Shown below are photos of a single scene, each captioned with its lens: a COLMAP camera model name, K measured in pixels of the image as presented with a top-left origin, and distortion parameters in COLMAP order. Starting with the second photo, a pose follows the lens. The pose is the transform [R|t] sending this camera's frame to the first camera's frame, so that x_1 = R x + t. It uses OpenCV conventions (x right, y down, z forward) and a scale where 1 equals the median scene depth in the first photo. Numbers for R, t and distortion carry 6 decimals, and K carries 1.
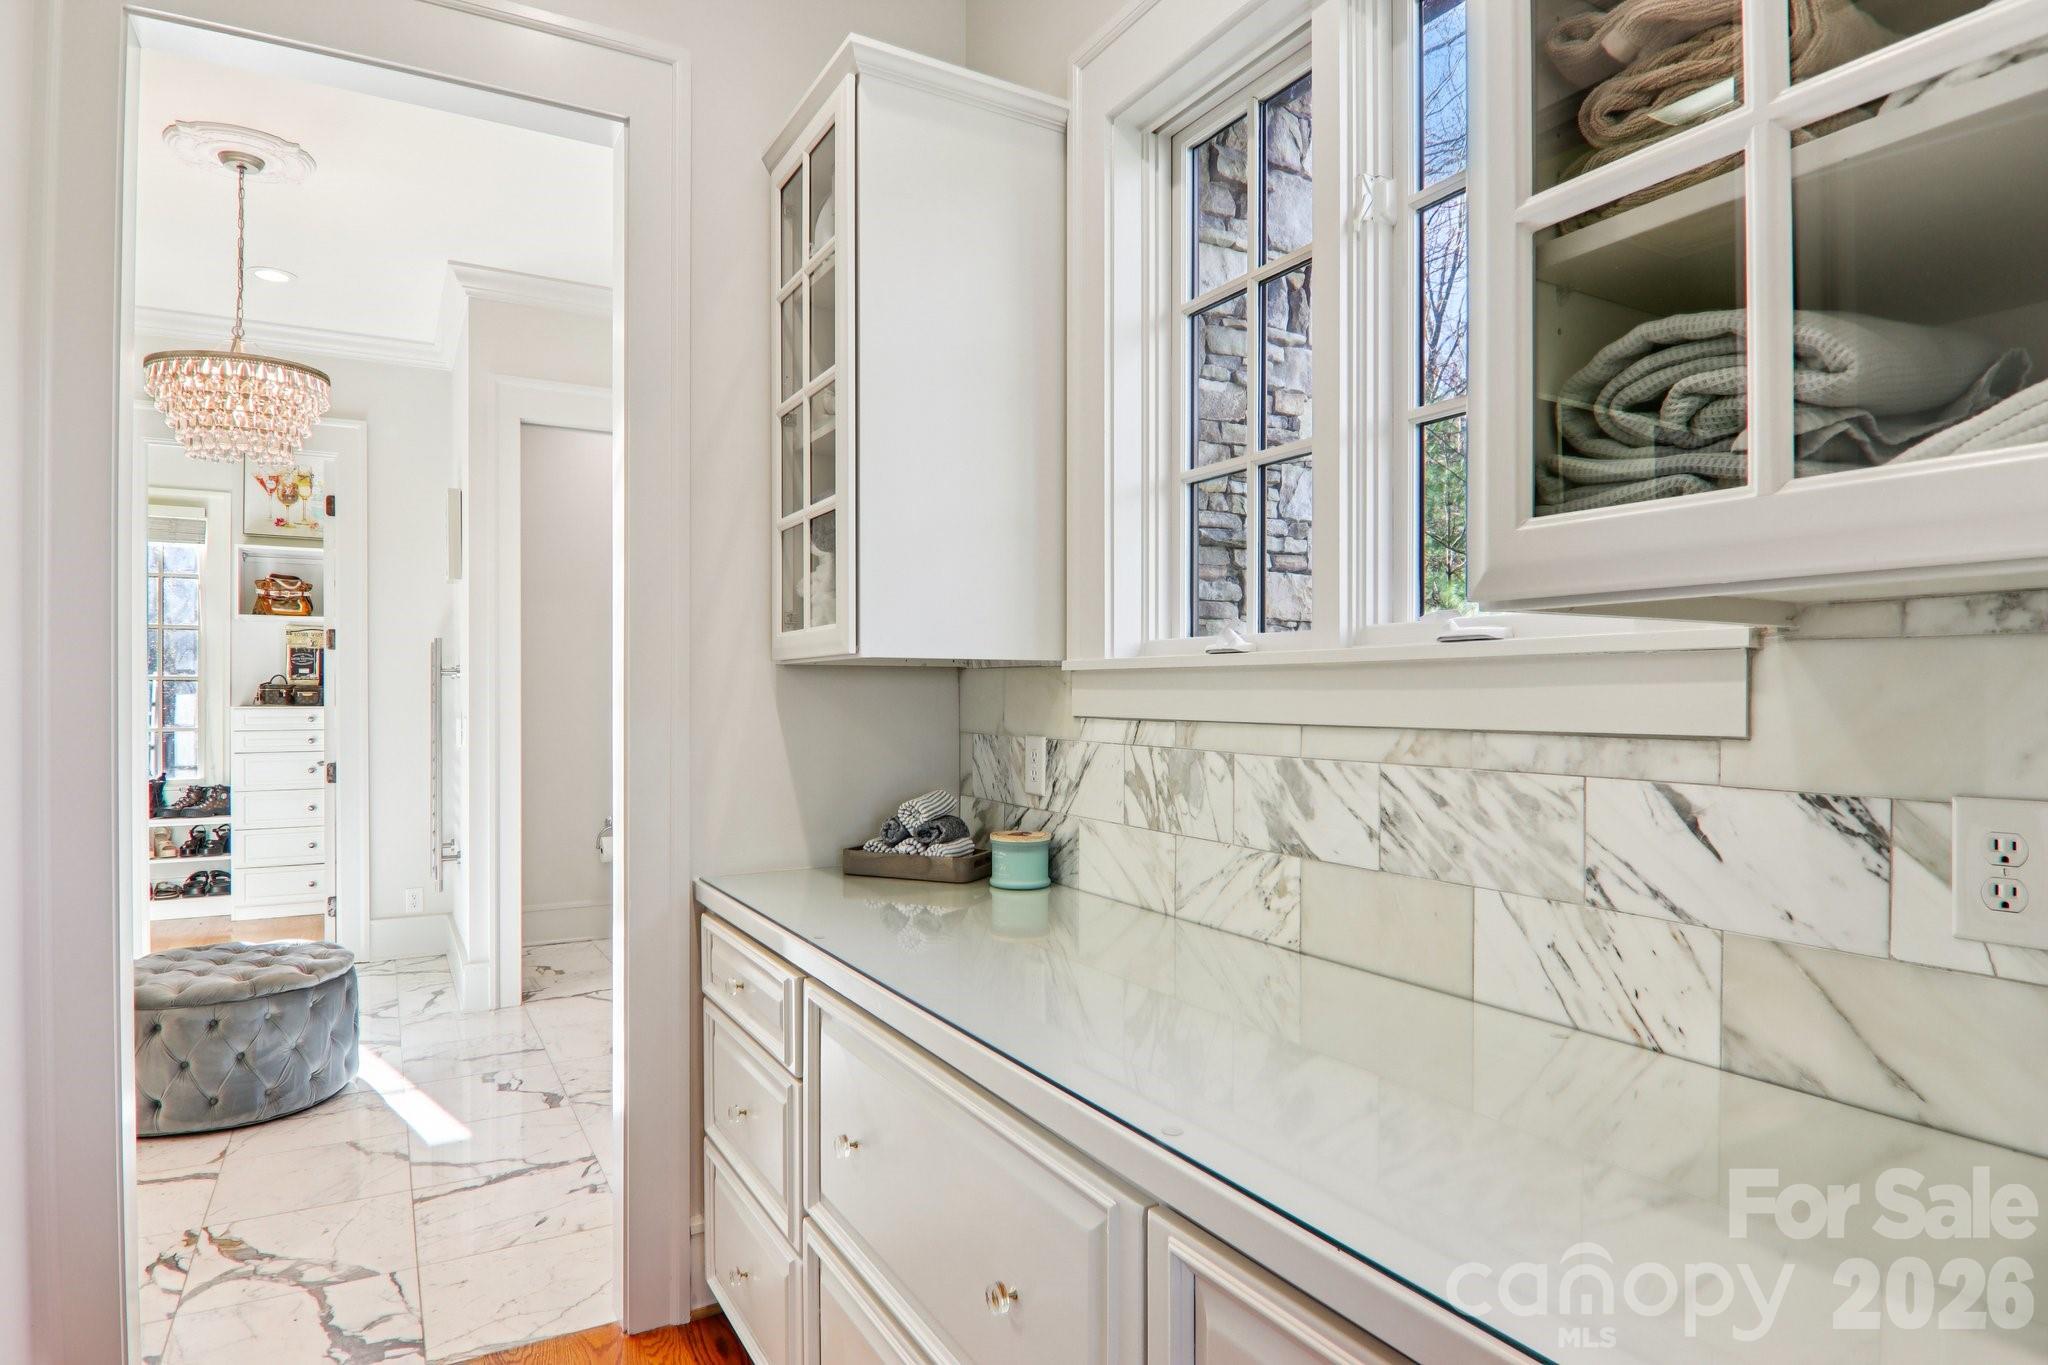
lens RADIAL K [[1146.5, 0, 1025.0], [0, 1146.5, 689.4], [0, 0, 1]] dist [0.002304, -0.015360]
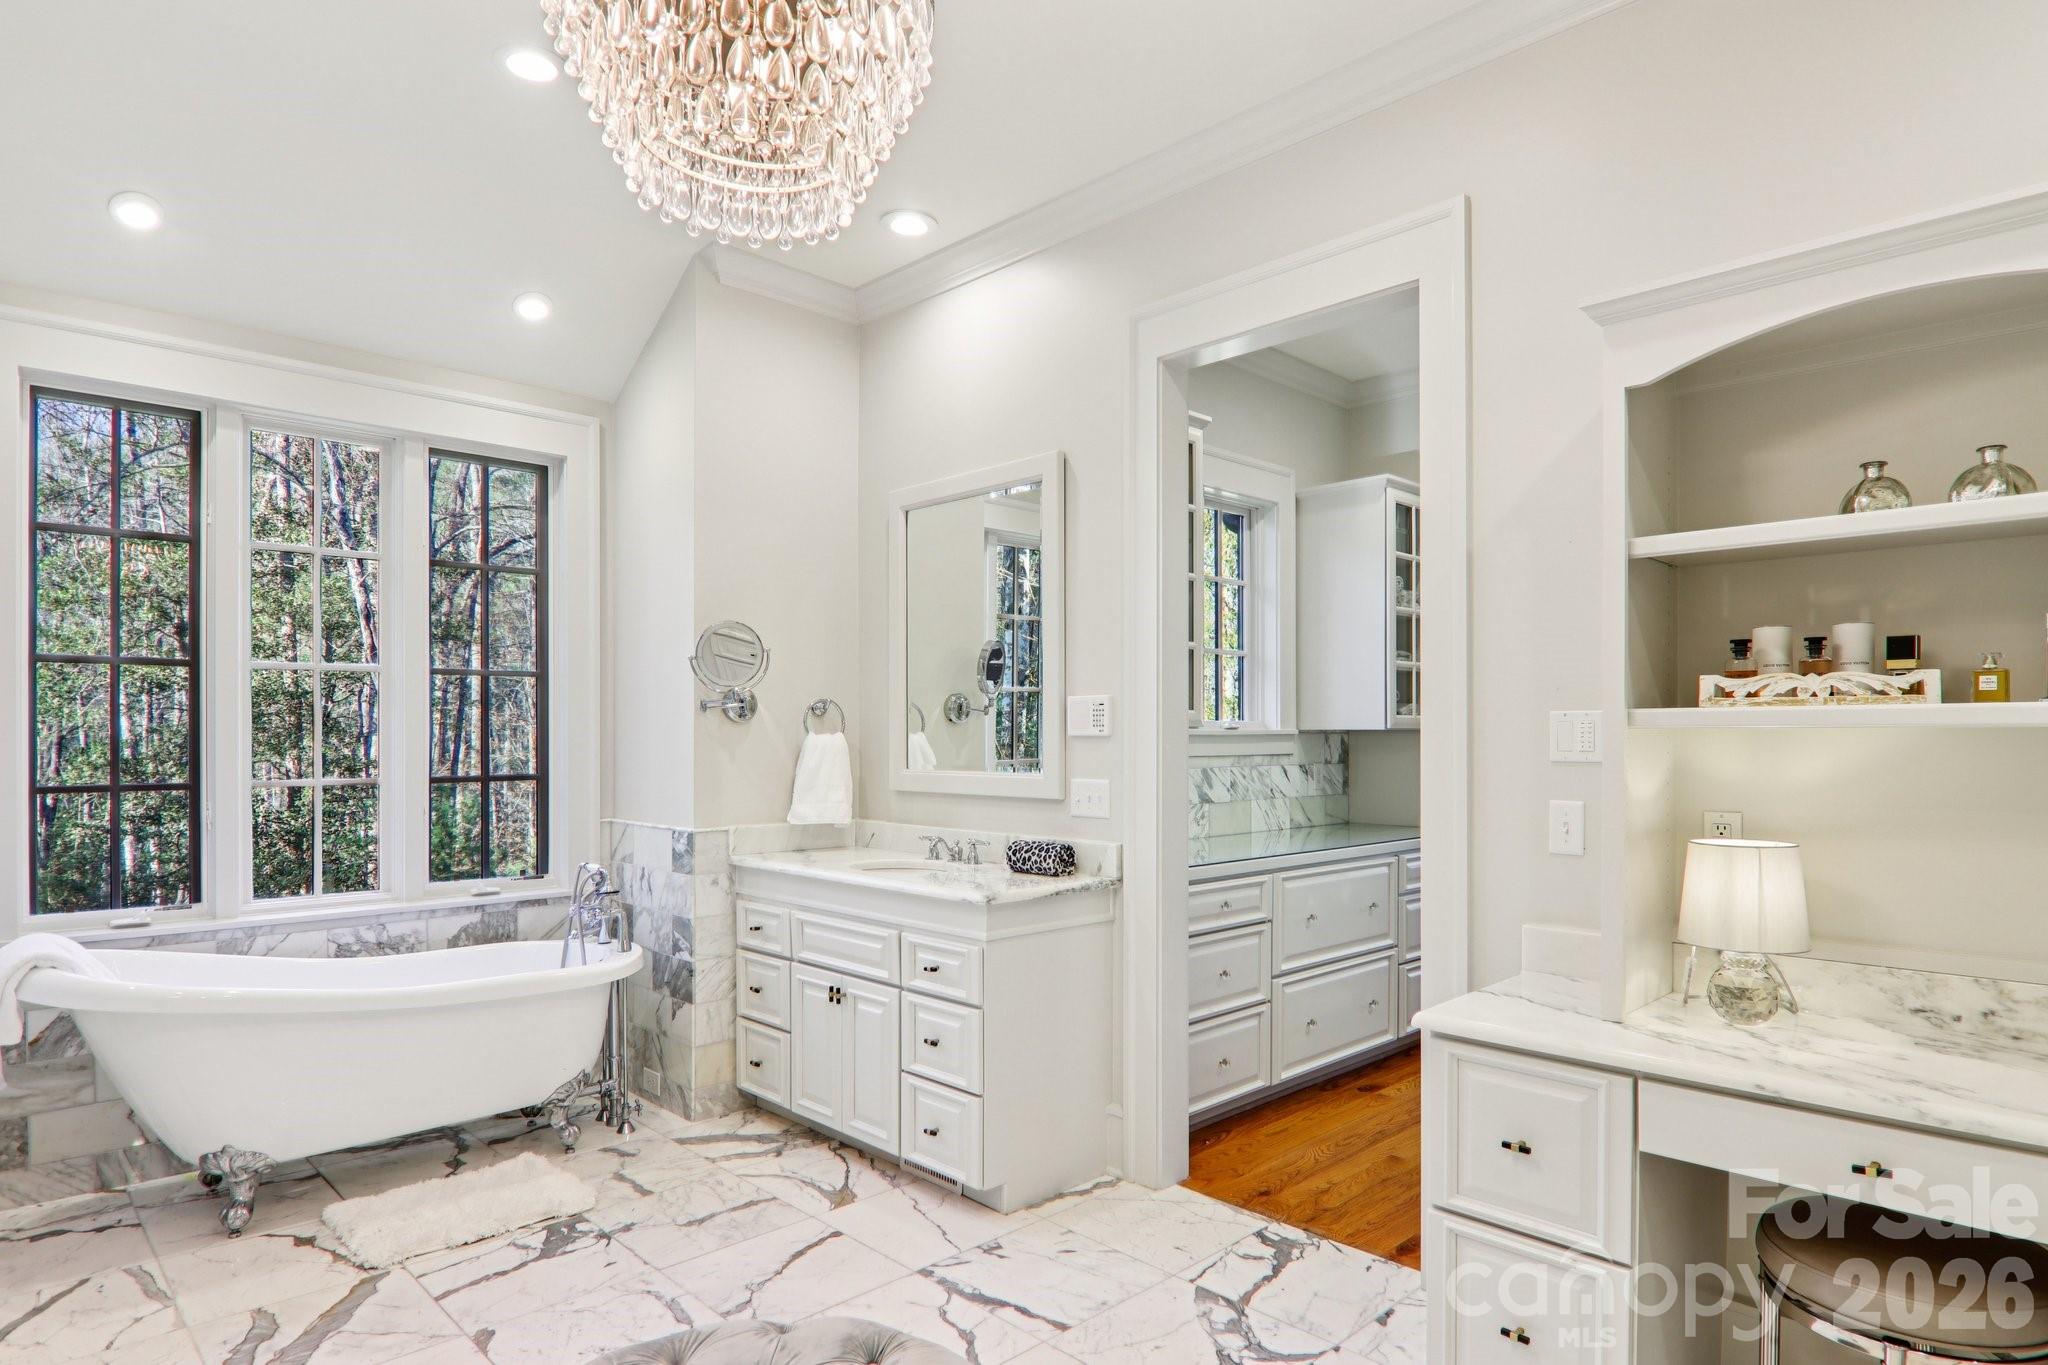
lens RADIAL K [[1146.5, 0, 1025.0], [0, 1146.5, 689.4], [0, 0, 1]] dist [0.002304, -0.015360]
pose [[-0.251242, 0.041555, 0.967032, -2.363649], [-0.001451, 0.999061, -0.043308, -0.010521], [-0.967923, -0.012284, -0.250945, 2.124941]]
